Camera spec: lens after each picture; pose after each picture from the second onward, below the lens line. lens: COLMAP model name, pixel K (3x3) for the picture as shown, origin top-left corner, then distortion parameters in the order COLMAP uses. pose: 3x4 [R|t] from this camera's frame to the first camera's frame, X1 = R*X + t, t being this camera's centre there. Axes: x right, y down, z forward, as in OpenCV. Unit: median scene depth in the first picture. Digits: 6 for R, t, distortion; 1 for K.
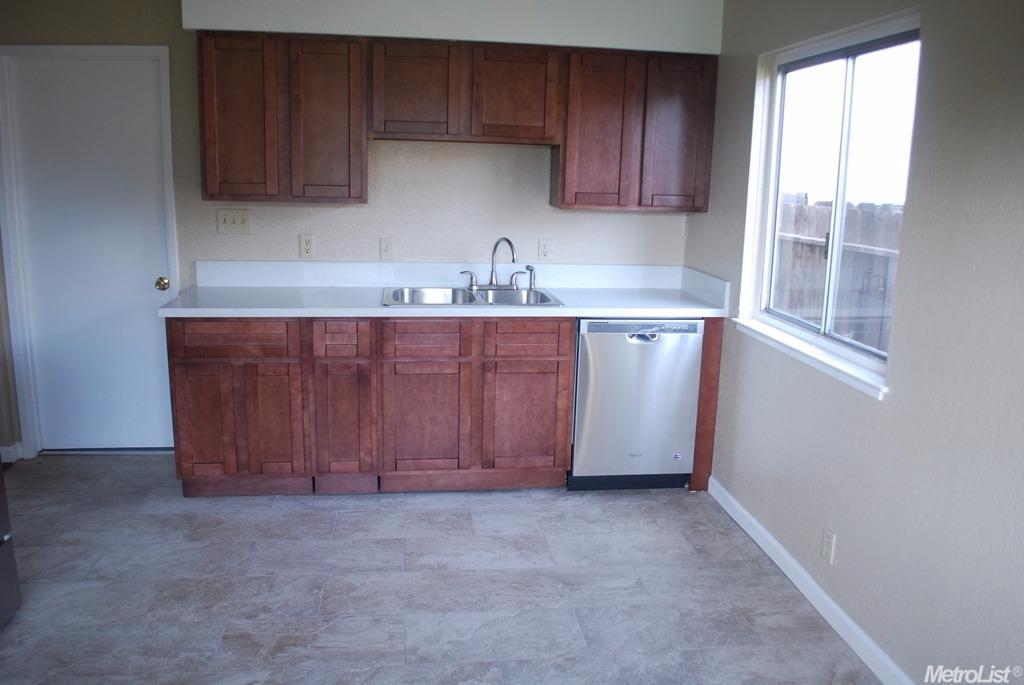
lens RADIAL K [[811.5, 0, 512.0], [0, 811.5, 342.5], [0, 0, 1]] dist [-0.083378, 0.007571]
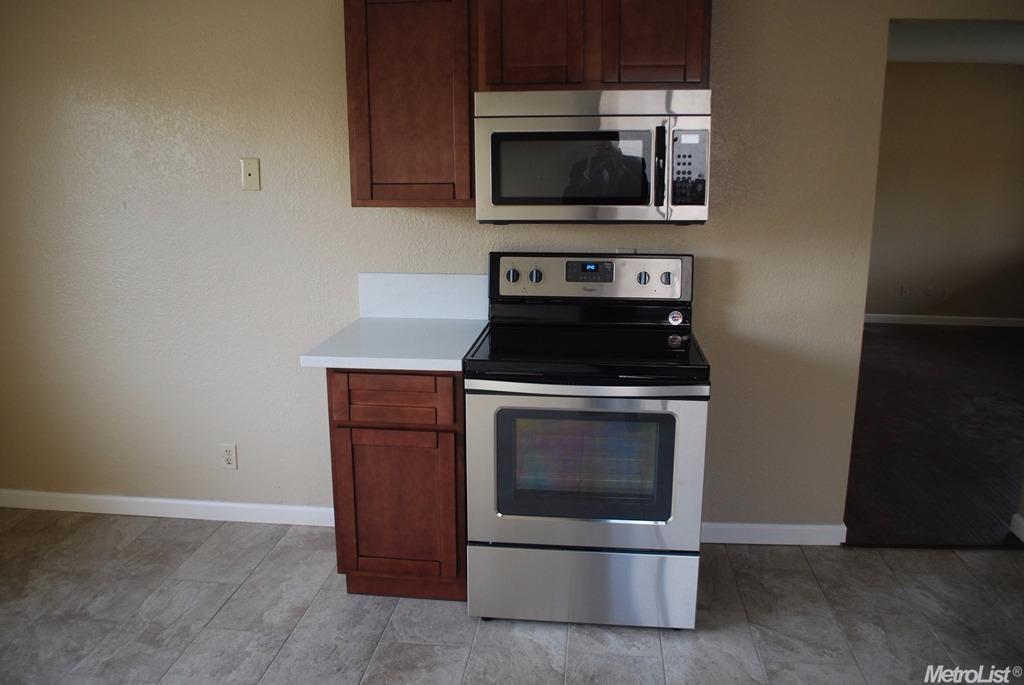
lens RADIAL K [[811.5, 0, 512.0], [0, 811.5, 342.5], [0, 0, 1]] dist [-0.083378, 0.007571]
pose [[-0.249892, 0.191322, -0.949184, 0.239200], [-0.201332, 0.948593, 0.244208, -0.158869], [0.947111, 0.252126, -0.198526, 0.769957]]
